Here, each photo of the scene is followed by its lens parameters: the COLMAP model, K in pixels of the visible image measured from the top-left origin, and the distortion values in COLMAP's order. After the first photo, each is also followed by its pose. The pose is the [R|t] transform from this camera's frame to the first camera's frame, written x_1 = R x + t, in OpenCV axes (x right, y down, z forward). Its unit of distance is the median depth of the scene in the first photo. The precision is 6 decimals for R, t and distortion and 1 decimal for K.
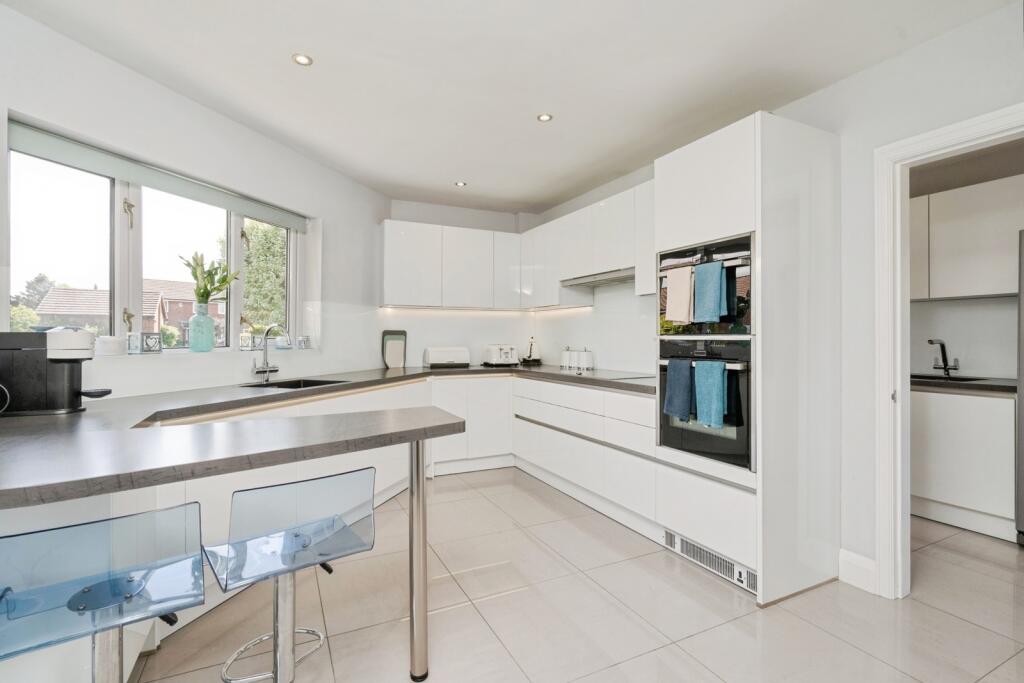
lens RADIAL K [[467.1, 0, 509.6], [0, 467.1, 341.2], [0, 0, 1]] dist [-0.004142, -0.000124]
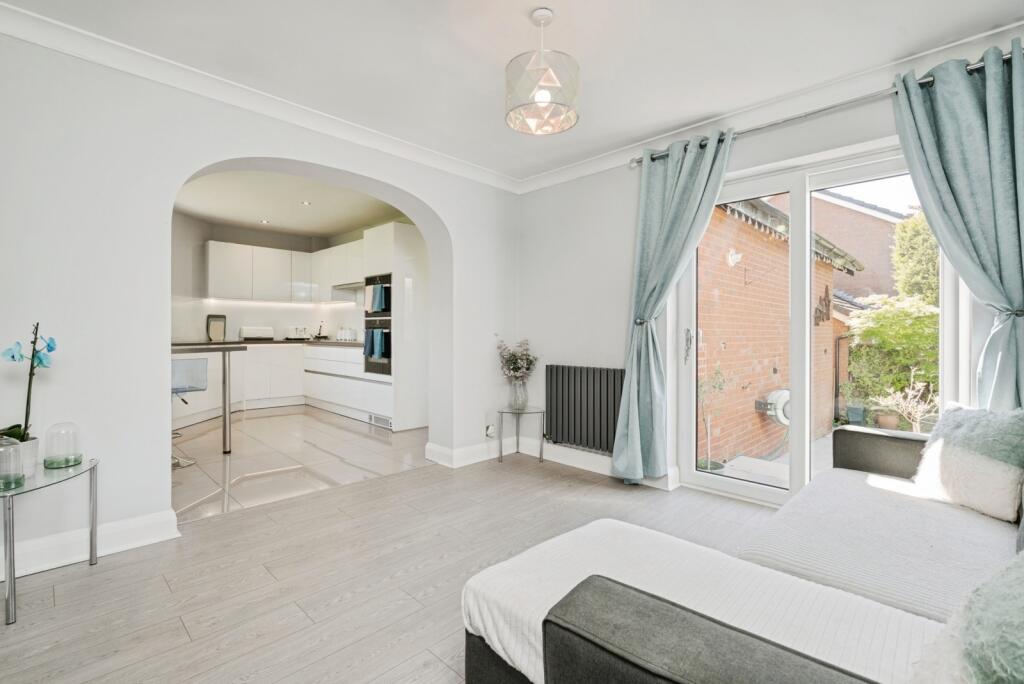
lens RADIAL K [[467.1, 0, 507.3], [0, 467.1, 337.3], [0, 0, 1]] dist [-0.004142, -0.000124]
pose [[0.951322, 0.004140, 0.308170, 0.270373], [-0.006294, 0.999962, 0.005996, 0.053261], [-0.308134, -0.007644, 0.951312, -1.069657]]
